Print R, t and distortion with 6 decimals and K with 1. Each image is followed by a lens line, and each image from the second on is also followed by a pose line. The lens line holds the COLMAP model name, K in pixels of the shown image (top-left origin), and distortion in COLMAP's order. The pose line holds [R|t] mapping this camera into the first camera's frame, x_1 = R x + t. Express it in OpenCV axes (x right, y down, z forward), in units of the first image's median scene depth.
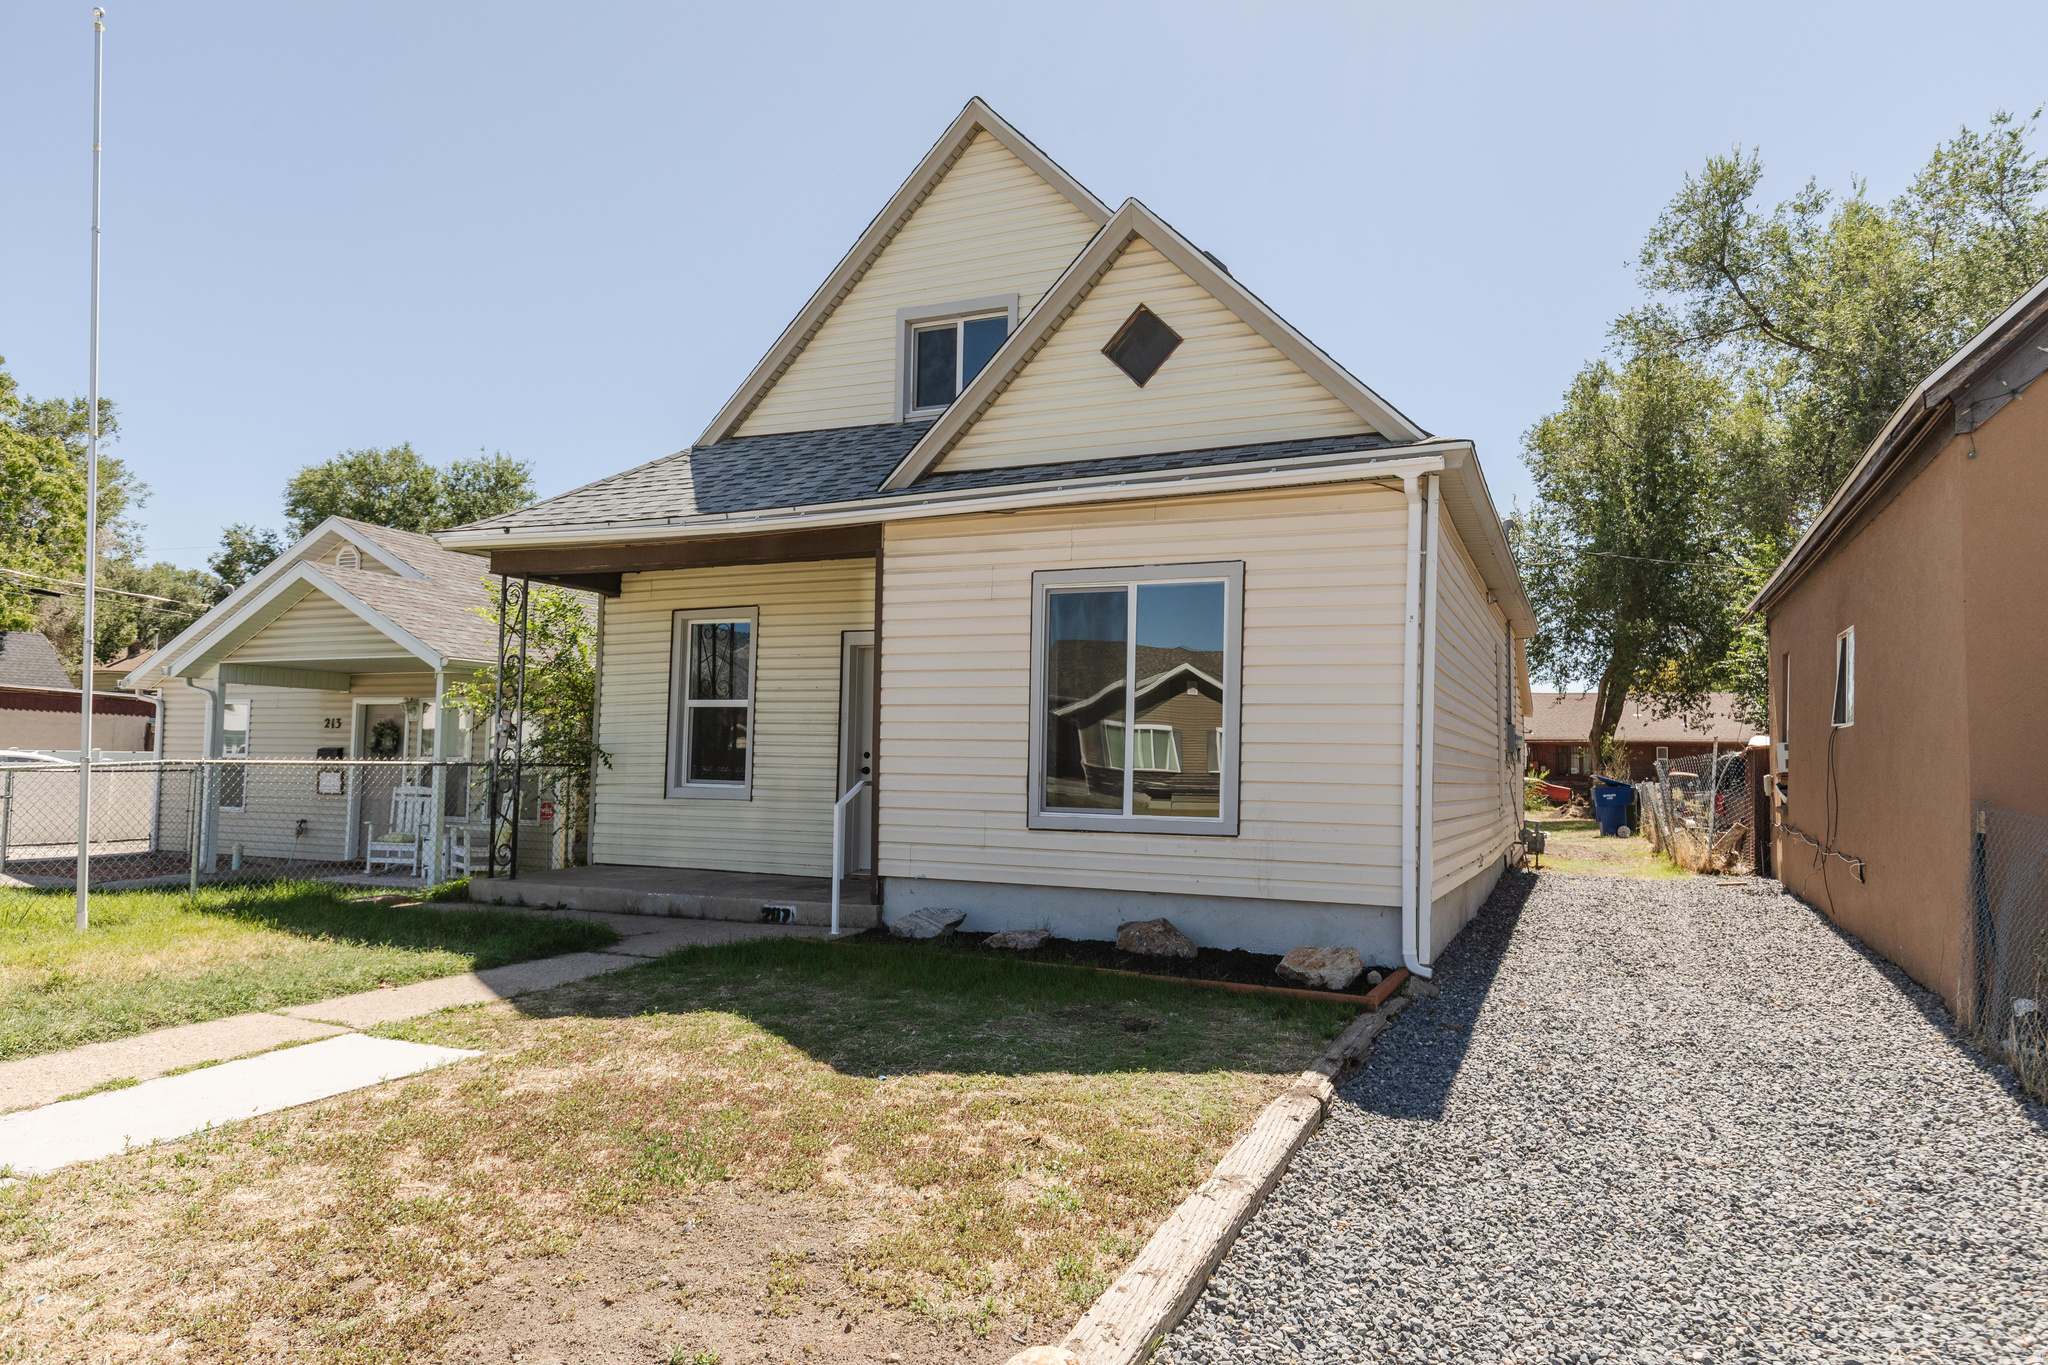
lens RADIAL K [[1323.4, 0, 1025.9], [0, 1323.4, 681.6], [0, 0, 1]] dist [-0.004045, 0.003424]
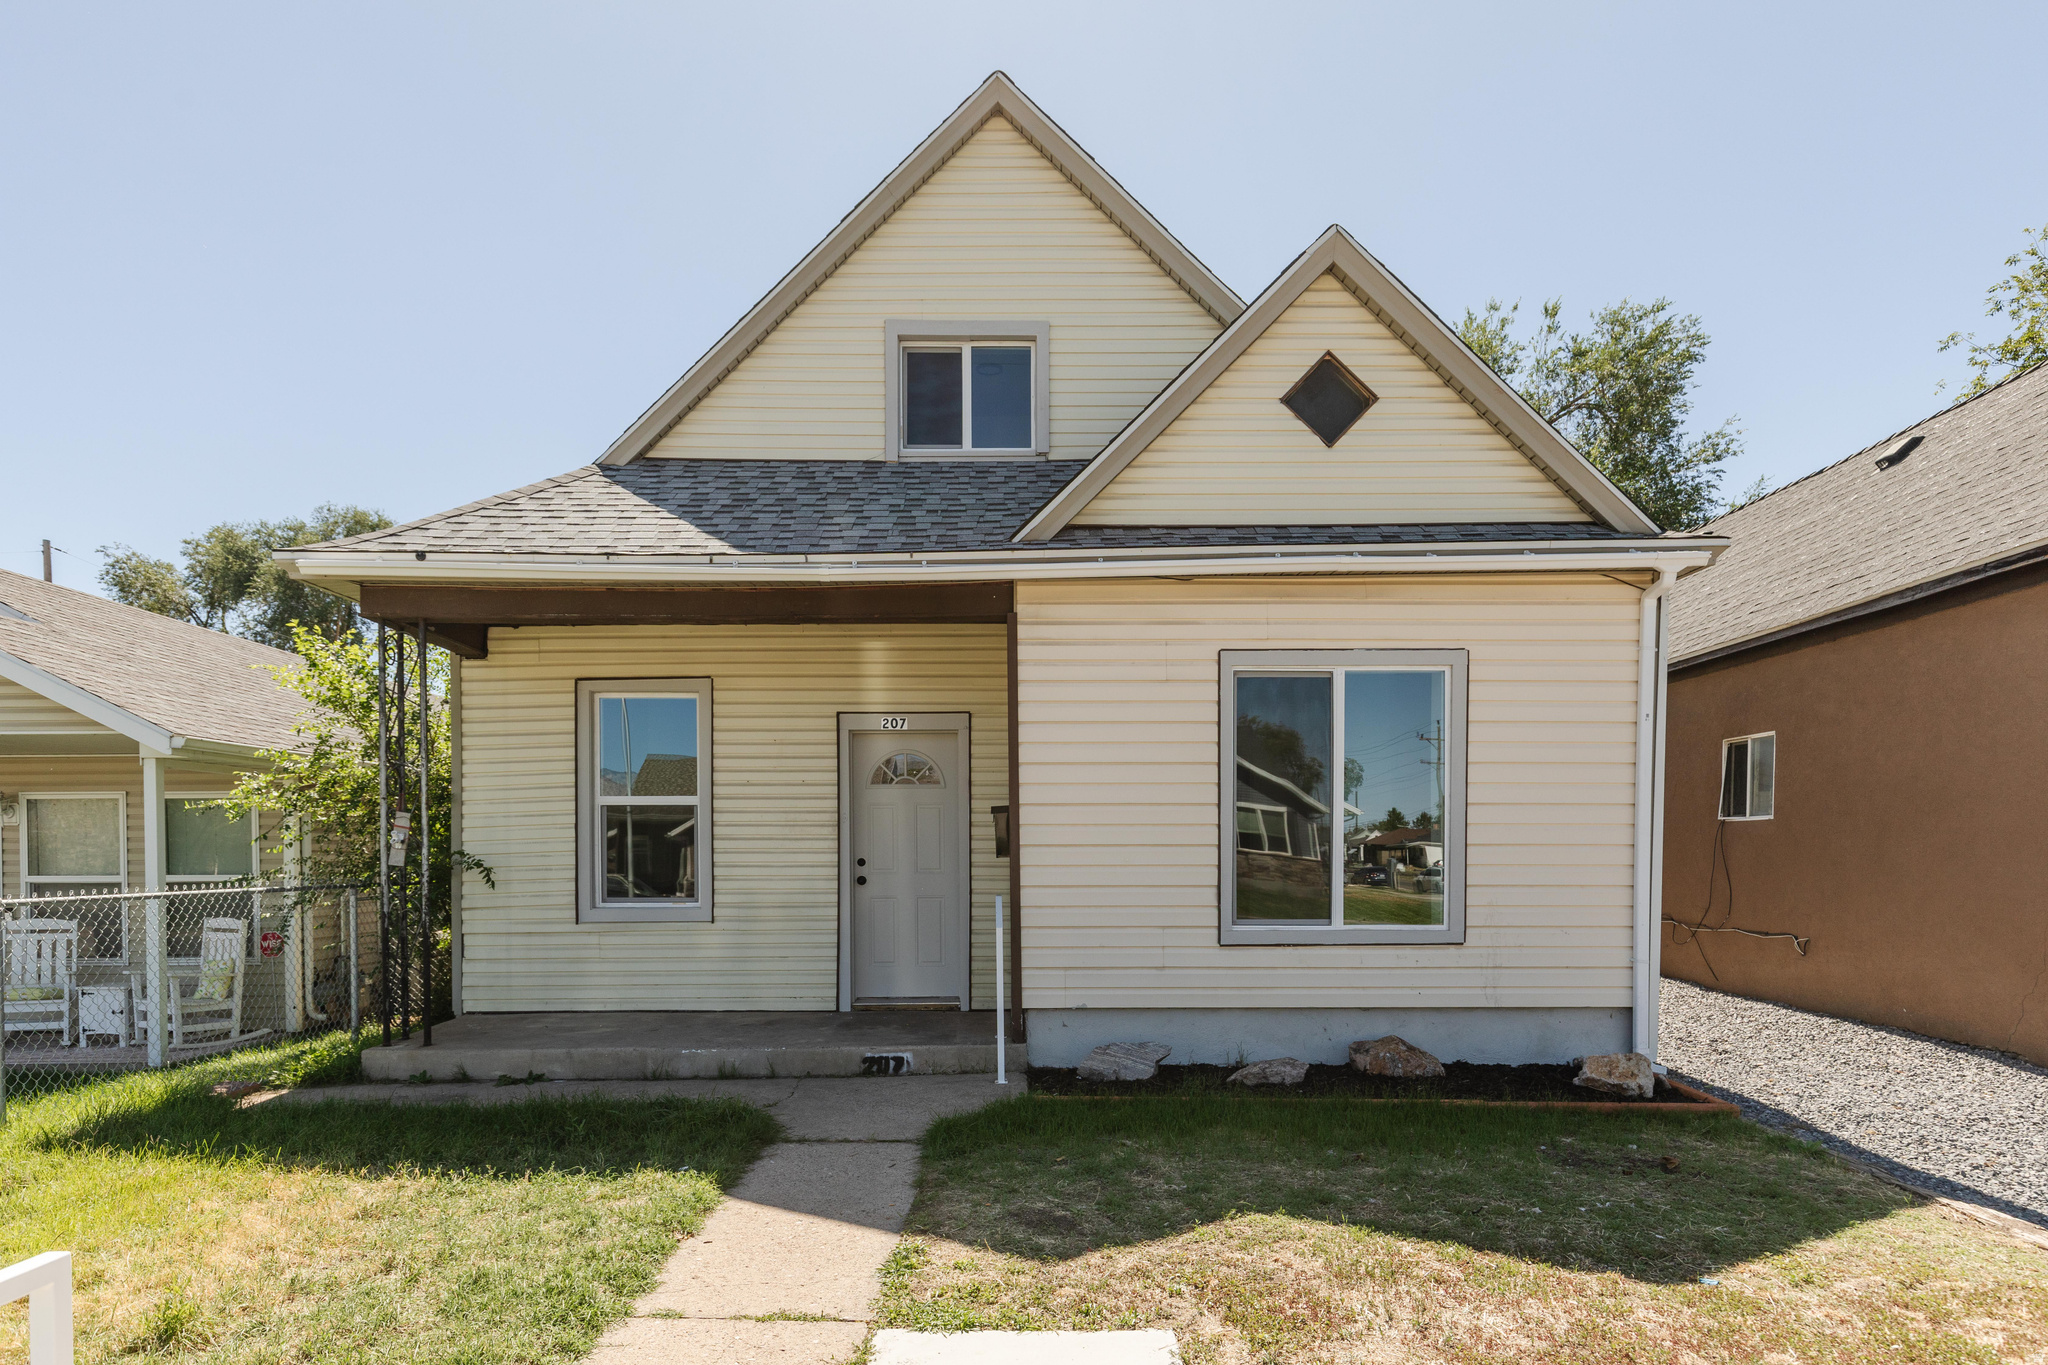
lens RADIAL K [[1282.6, 0, 1019.2], [0, 1282.6, 866.4], [0, 0, 1]] dist [0.005522, -0.000166]
pose [[0.907427, -0.023233, 0.419566, -0.436076], [-0.007525, 0.997412, 0.071504, -0.000993], [-0.420142, -0.068041, 0.904904, 0.264071]]
